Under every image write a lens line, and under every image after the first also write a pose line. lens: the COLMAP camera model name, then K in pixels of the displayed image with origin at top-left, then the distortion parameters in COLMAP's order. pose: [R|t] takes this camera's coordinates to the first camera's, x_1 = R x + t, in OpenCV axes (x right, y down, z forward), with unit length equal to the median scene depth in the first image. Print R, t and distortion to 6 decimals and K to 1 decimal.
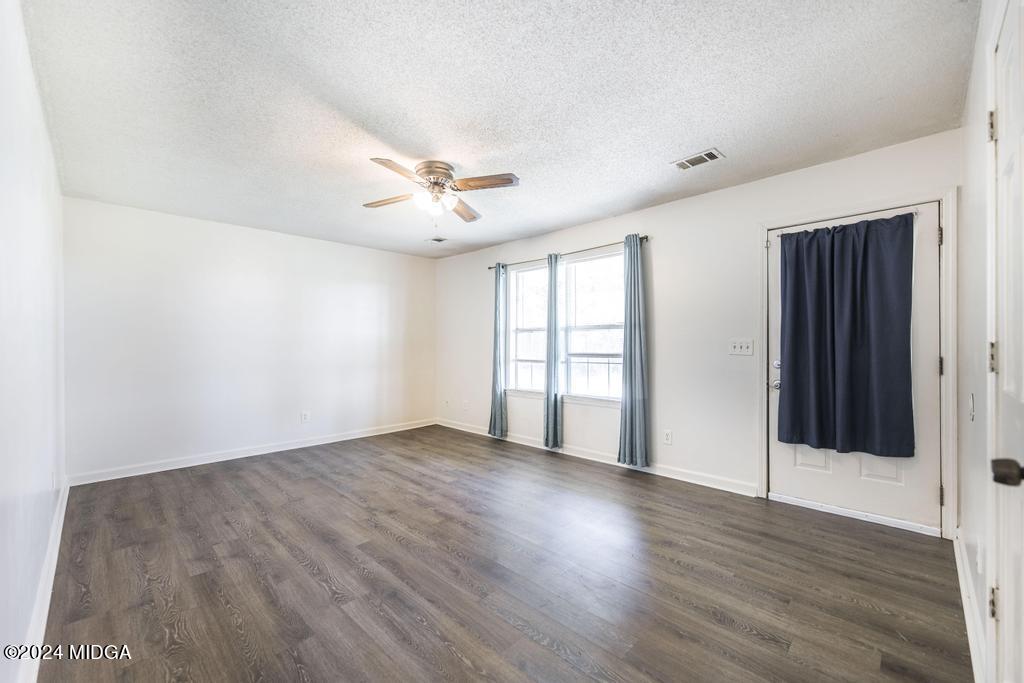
lens RADIAL K [[413.6, 0, 507.9], [0, 413.6, 345.6], [0, 0, 1]] dist [0.002007, 0.000345]
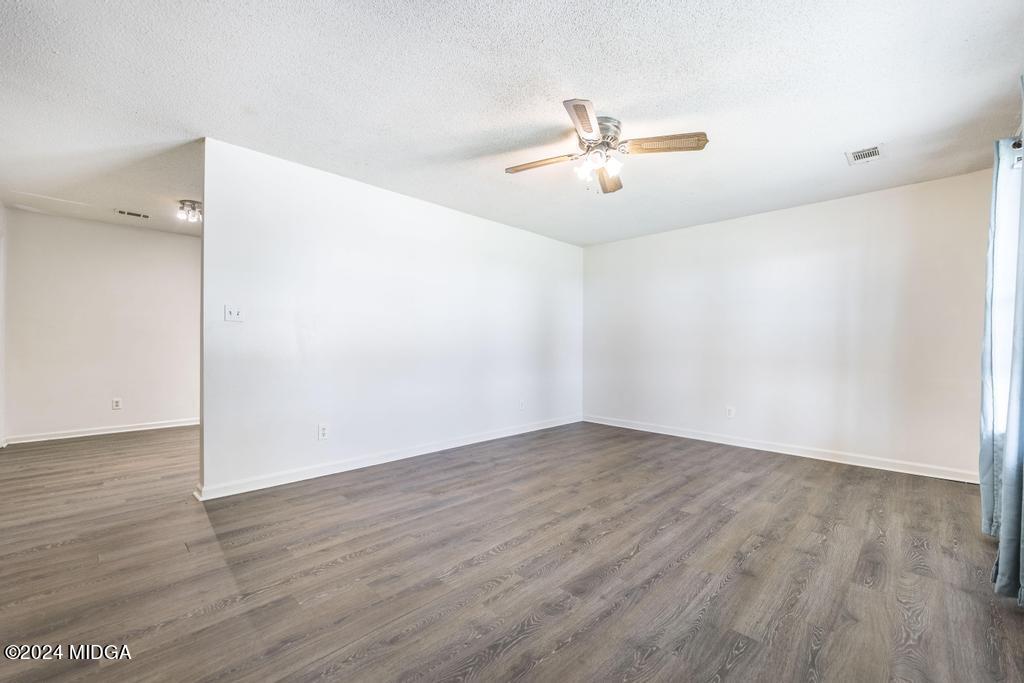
lens RADIAL K [[413.6, 0, 507.9], [0, 413.6, 345.6], [0, 0, 1]] dist [0.002007, 0.000345]
pose [[-0.000340, 0.004408, -0.999990, 0.762556], [-0.011669, 0.999922, 0.004411, 0.041176], [0.999932, 0.011670, -0.000288, 0.866361]]
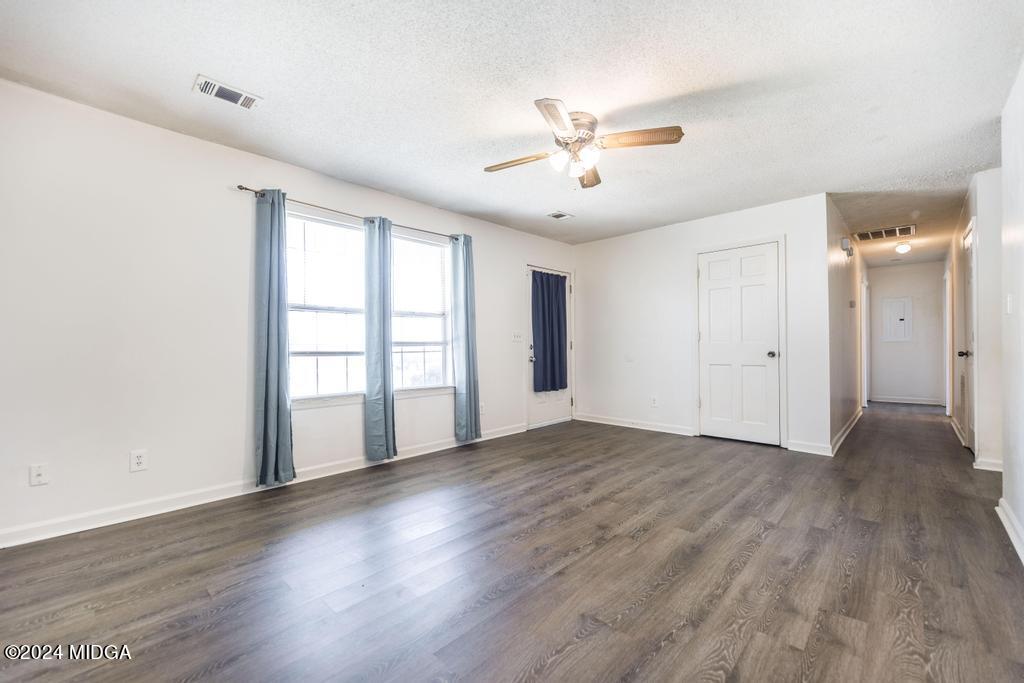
lens RADIAL K [[413.6, 0, 507.9], [0, 413.6, 345.6], [0, 0, 1]] dist [0.002007, 0.000345]
pose [[-0.014290, 0.006262, 0.999878, -1.125523], [0.008529, 0.999945, -0.006141, 0.054872], [-0.999862, 0.008440, -0.014342, 1.238439]]
